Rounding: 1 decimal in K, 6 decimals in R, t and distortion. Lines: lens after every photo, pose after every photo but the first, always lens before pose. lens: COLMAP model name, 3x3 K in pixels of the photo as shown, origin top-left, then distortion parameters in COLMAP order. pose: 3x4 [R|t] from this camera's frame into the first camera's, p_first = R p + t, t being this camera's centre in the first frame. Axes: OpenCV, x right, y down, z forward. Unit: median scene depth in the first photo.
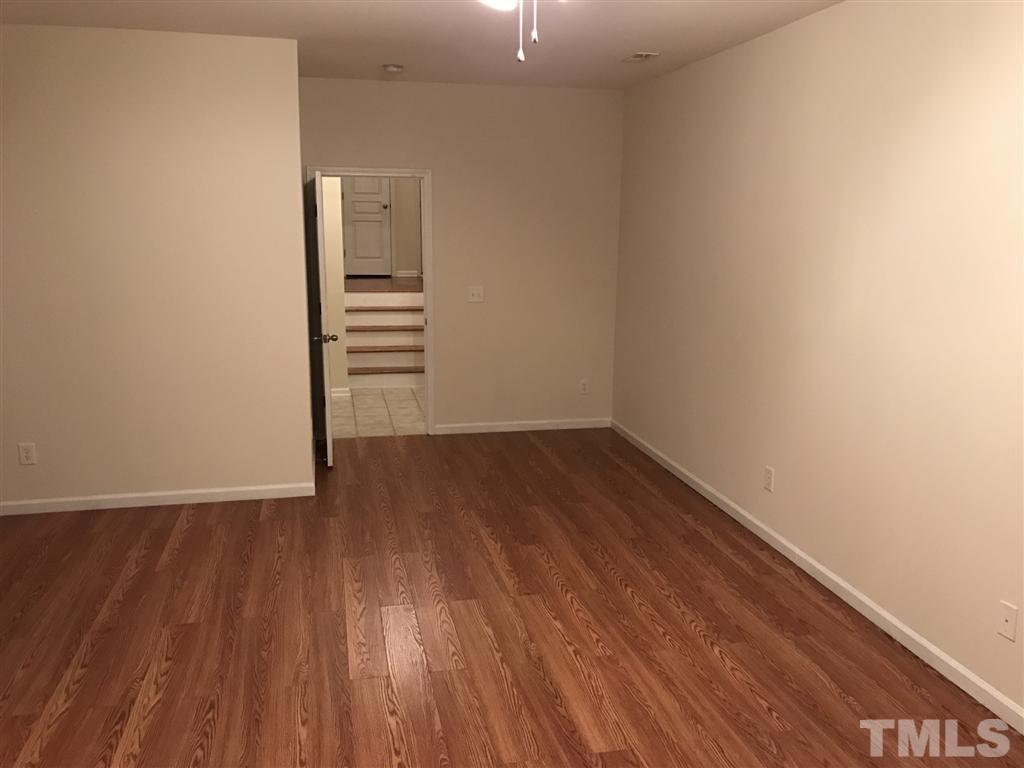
lens RADIAL K [[825.7, 0, 511.5], [0, 825.7, 411.4], [0, 0, 1]] dist [0.032779, -0.001357]
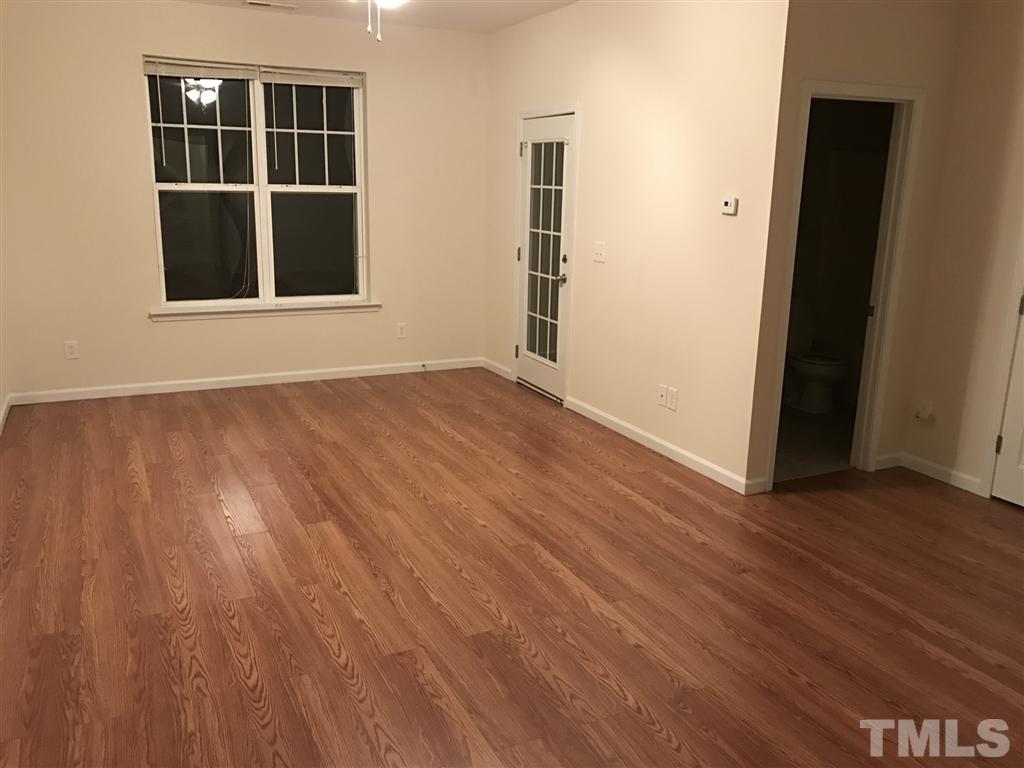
lens RADIAL K [[838.5, 0, 504.8], [0, 838.5, 383.7], [0, 0, 1]] dist [0.037608, -0.045213]
pose [[-0.972973, 0.028665, -0.229132, 0.098659], [-0.080881, 0.887106, 0.454424, -0.354514], [0.216290, 0.460675, -0.860812, 1.633347]]
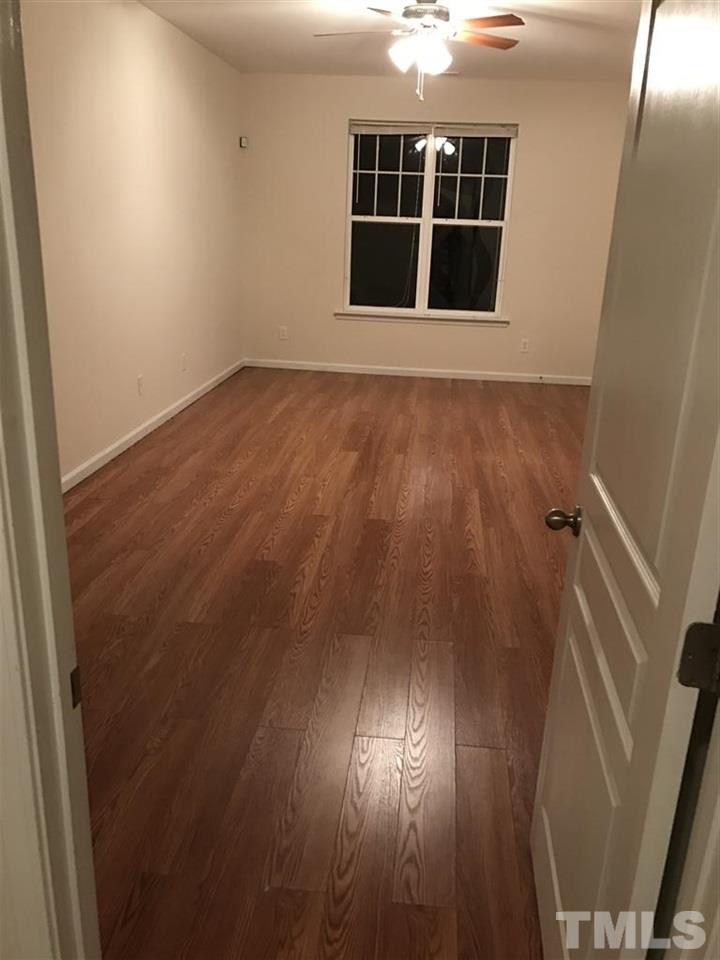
lens RADIAL K [[802.4, 0, 361.9], [0, 802.4, 448.0], [0, 0, 1]] dist [0.171907, -0.398563]
pose [[-0.946765, -0.131213, 0.293973, -0.359421], [0.031242, 0.871407, 0.489566, -0.413339], [-0.320407, 0.472688, -0.820917, 1.932598]]
